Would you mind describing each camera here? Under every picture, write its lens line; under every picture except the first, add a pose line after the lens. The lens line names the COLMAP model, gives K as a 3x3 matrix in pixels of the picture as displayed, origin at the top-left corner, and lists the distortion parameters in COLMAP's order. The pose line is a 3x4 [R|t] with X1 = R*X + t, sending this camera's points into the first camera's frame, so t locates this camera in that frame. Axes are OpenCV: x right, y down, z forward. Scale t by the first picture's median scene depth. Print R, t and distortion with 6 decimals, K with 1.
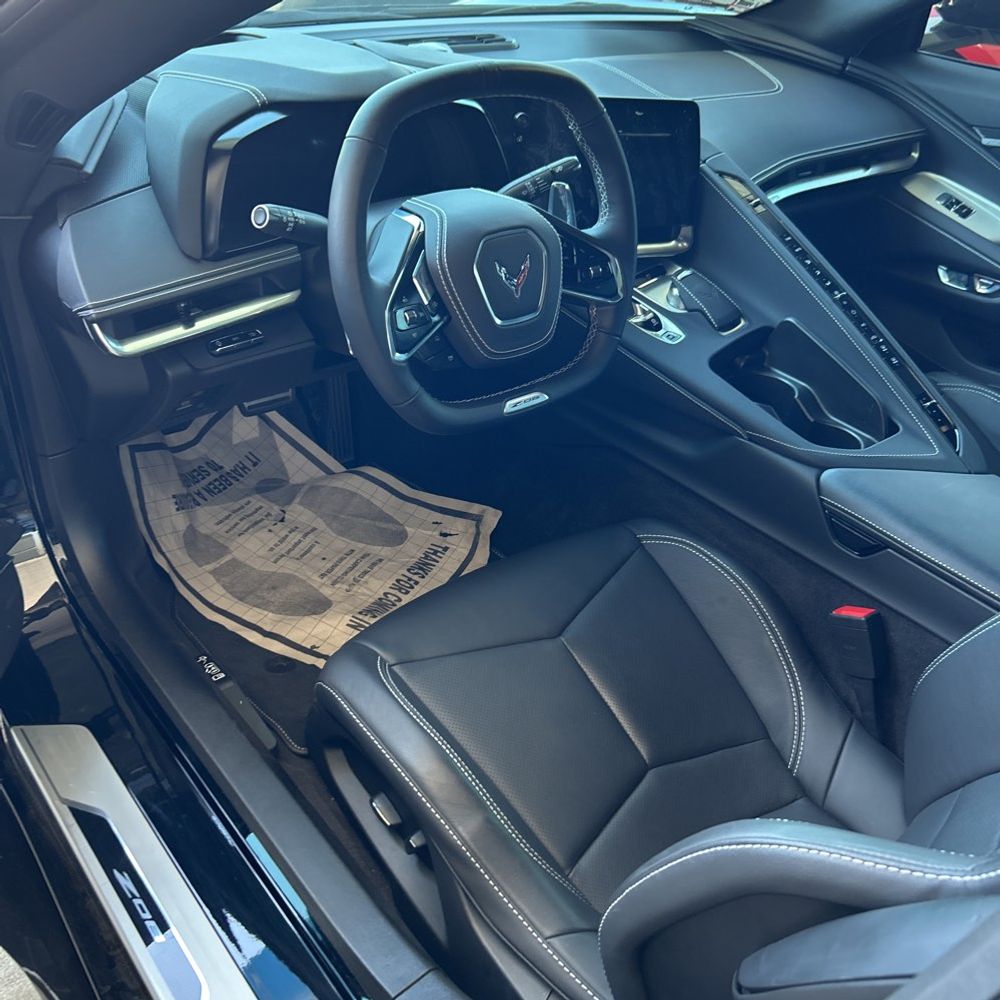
lens RADIAL K [[981.8, 0, 500.0], [0, 981.8, 500.0], [0, 0, 1]] dist [0.076954, -0.141411]
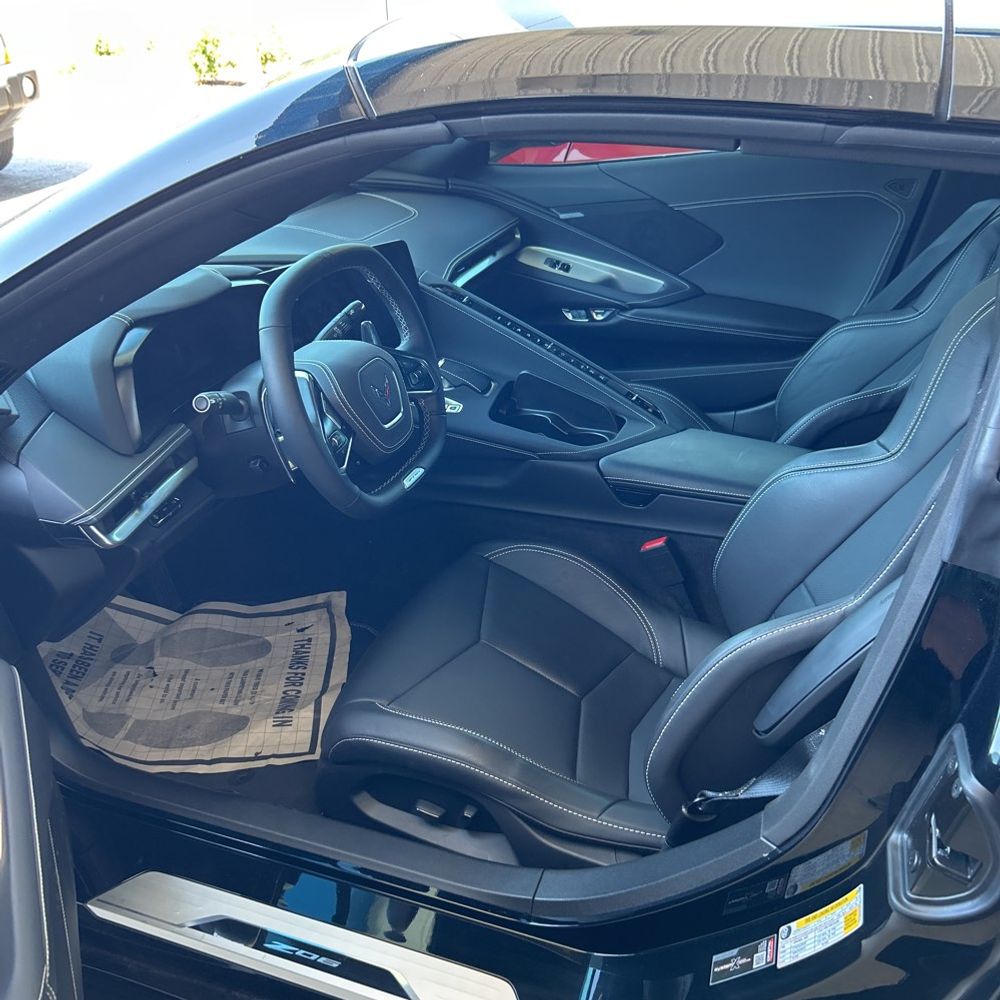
lens RADIAL K [[981.8, 0, 500.0], [0, 981.8, 500.0], [0, 0, 1]] dist [0.076954, -0.141411]
pose [[0.859645, -0.328081, 0.391629, -0.272476], [0.362521, 0.931853, -0.015107, -0.005176], [-0.359985, 0.154961, 0.919999, -0.184782]]
